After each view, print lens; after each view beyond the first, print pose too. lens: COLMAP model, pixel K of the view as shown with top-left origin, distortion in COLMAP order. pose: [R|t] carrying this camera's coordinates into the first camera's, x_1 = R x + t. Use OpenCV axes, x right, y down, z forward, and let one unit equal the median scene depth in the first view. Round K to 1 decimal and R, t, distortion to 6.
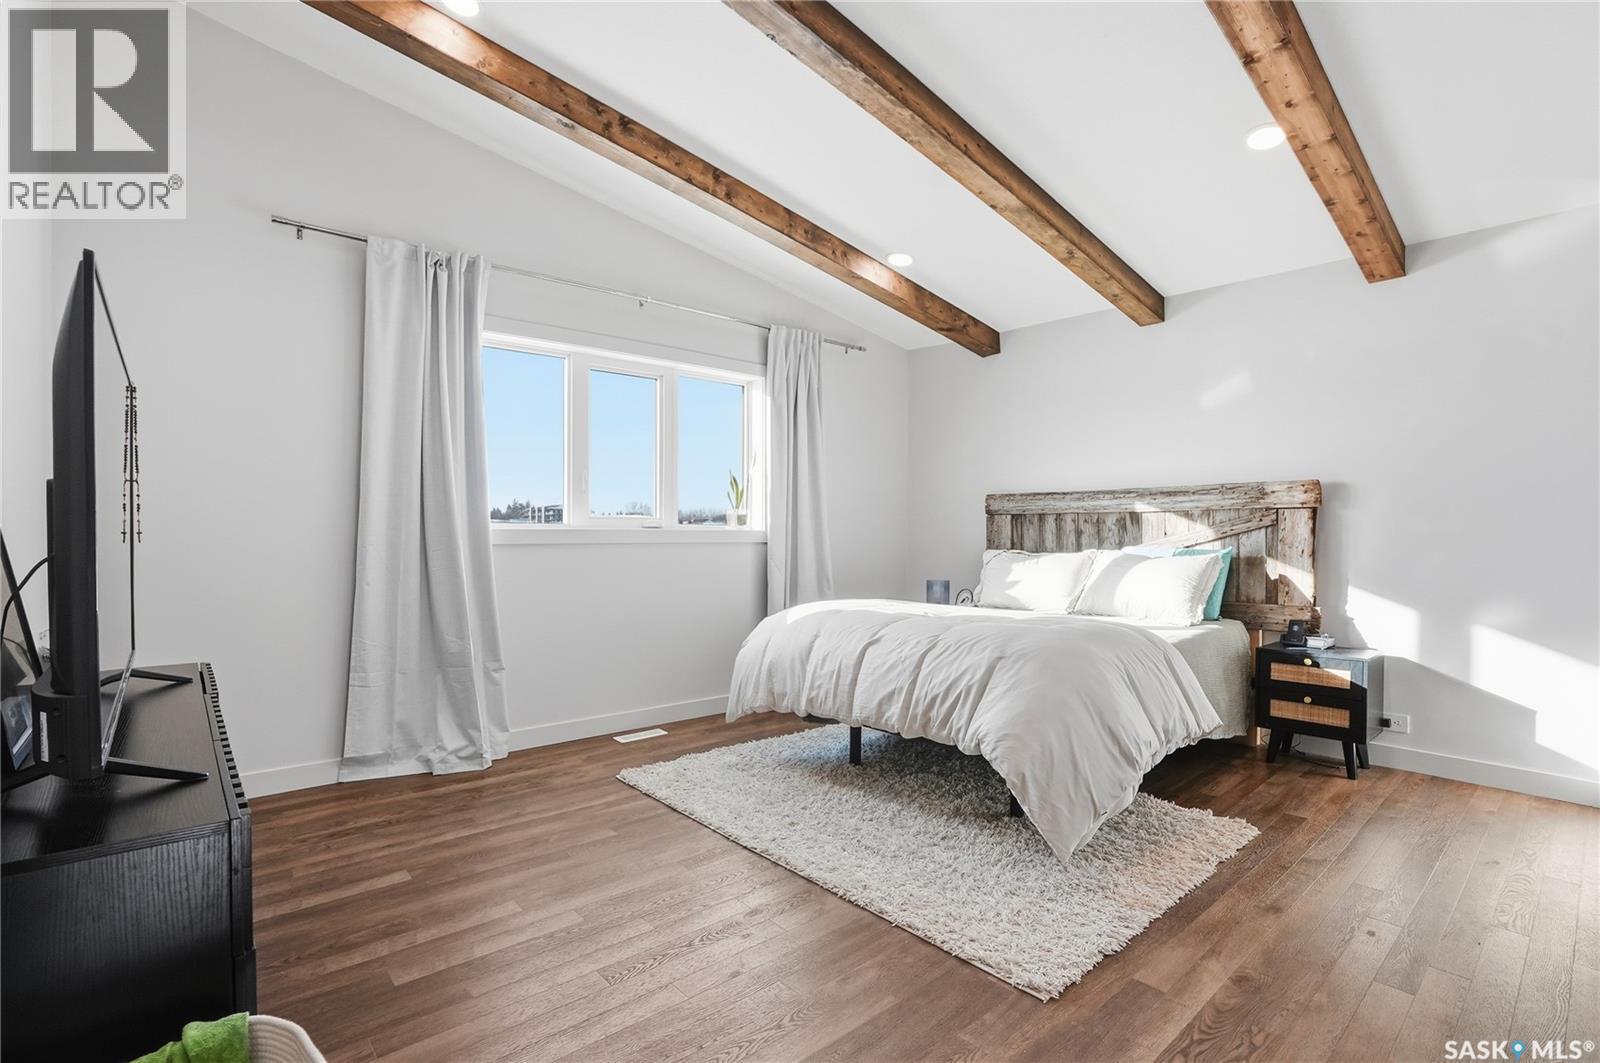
lens RADIAL K [[765.4, 0, 793.6], [0, 765.4, 523.6], [0, 0, 1]] dist [-0.041560, 0.021651]
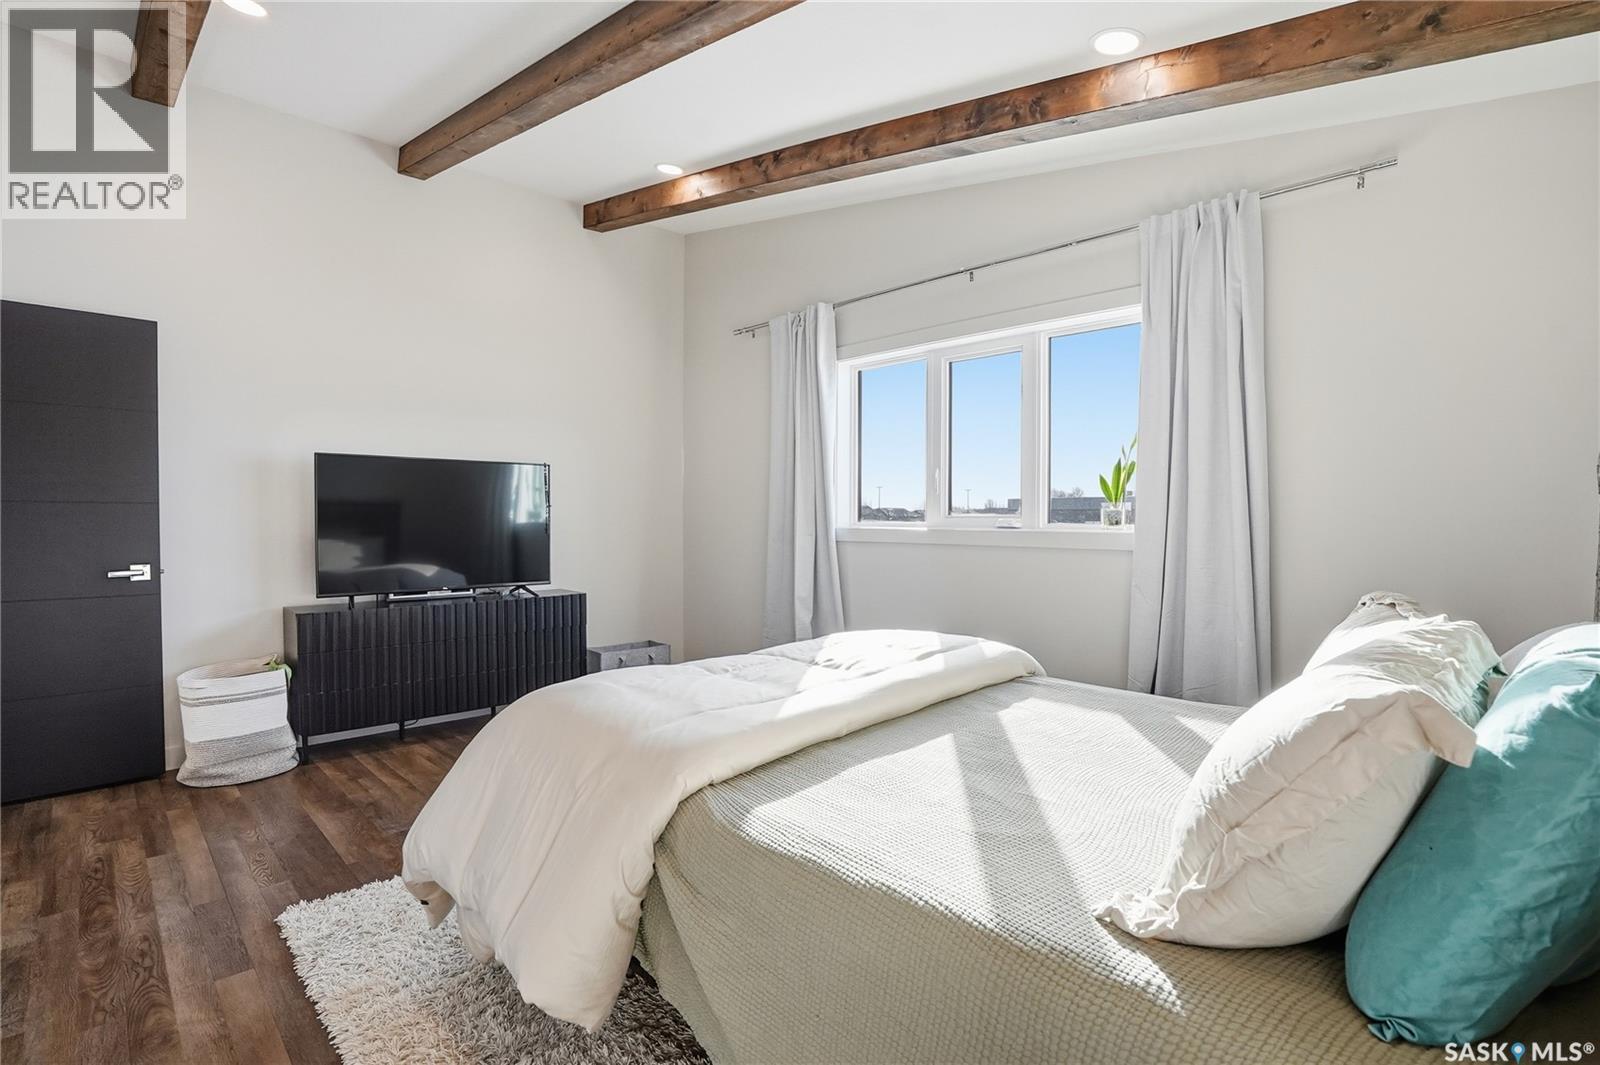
lens RADIAL K [[740.3, 0, 802.1], [0, 740.3, 522.3], [0, 0, 1]] dist [-0.002785, -0.000364]
pose [[0.052738, 0.015903, -0.998482, 0.829624], [-0.006456, 0.999858, 0.015584, -0.013560], [0.998588, 0.005624, 0.052833, 0.943534]]
